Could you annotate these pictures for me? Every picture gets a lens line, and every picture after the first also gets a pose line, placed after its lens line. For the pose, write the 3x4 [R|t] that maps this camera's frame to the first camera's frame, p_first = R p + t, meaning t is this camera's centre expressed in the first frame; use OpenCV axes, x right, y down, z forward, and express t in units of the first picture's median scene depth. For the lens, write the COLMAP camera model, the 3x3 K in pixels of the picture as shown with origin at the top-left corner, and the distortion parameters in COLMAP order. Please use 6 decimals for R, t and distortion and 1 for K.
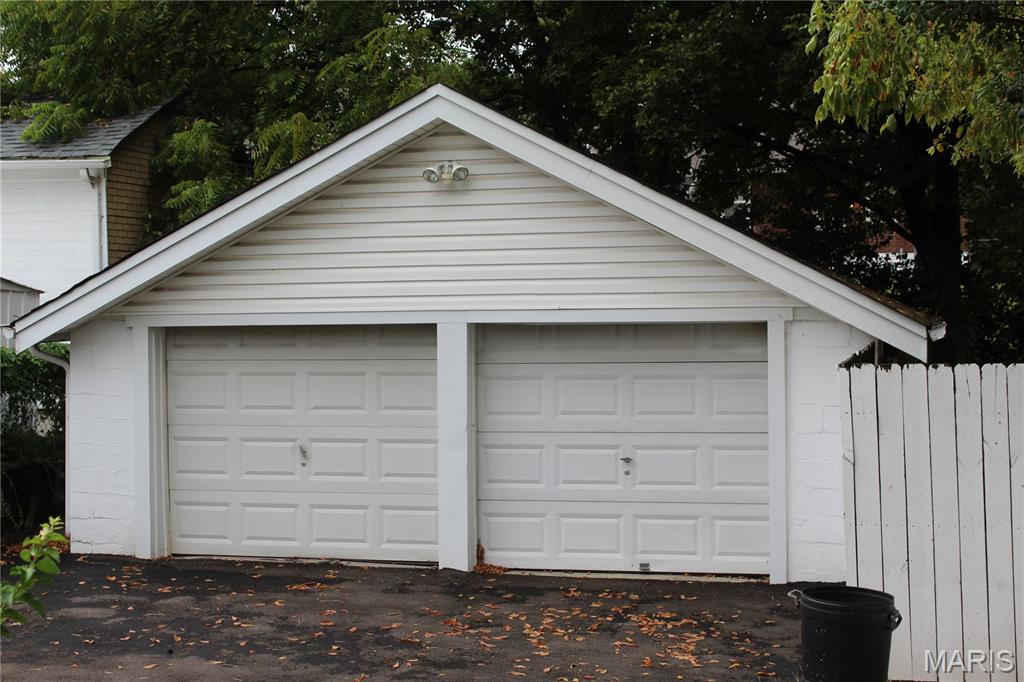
lens RADIAL K [[1714.2, 0, 512.5], [0, 1714.2, 345.7], [0, 0, 1]] dist [0.077350, 0.000000]
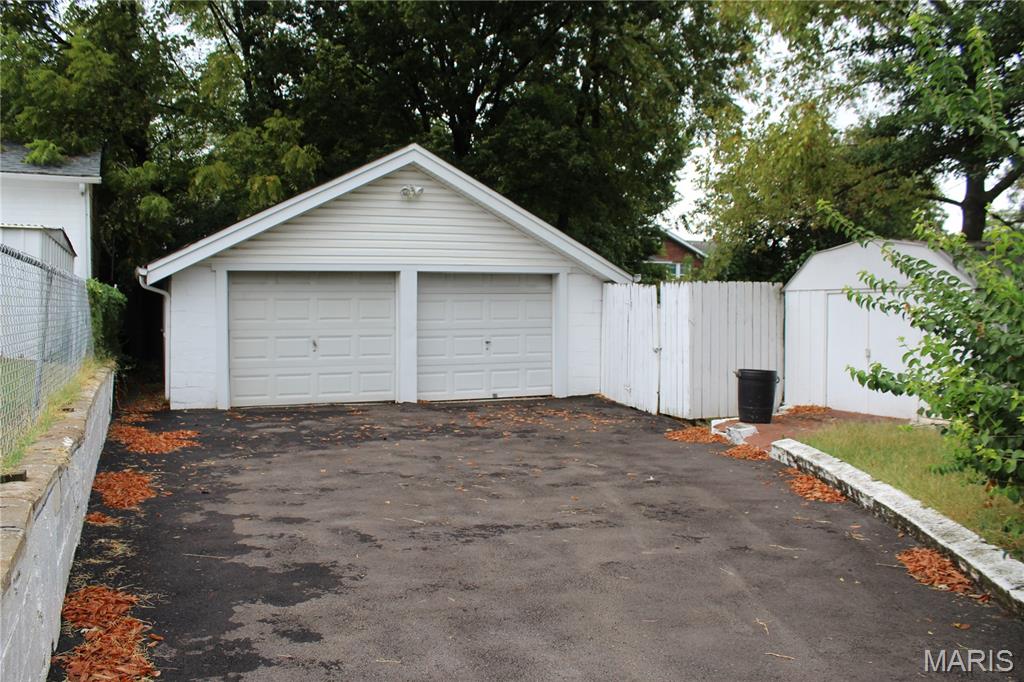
lens RADIAL K [[847.3, 0, 511.1], [0, 847.3, 332.1], [0, 0, 1]] dist [-0.128075, 0.062351]
pose [[0.798900, -0.007901, 0.601412, -0.497868], [0.014605, 0.999874, -0.006266, 0.060400], [-0.601286, 0.013790, 0.798915, 0.192254]]
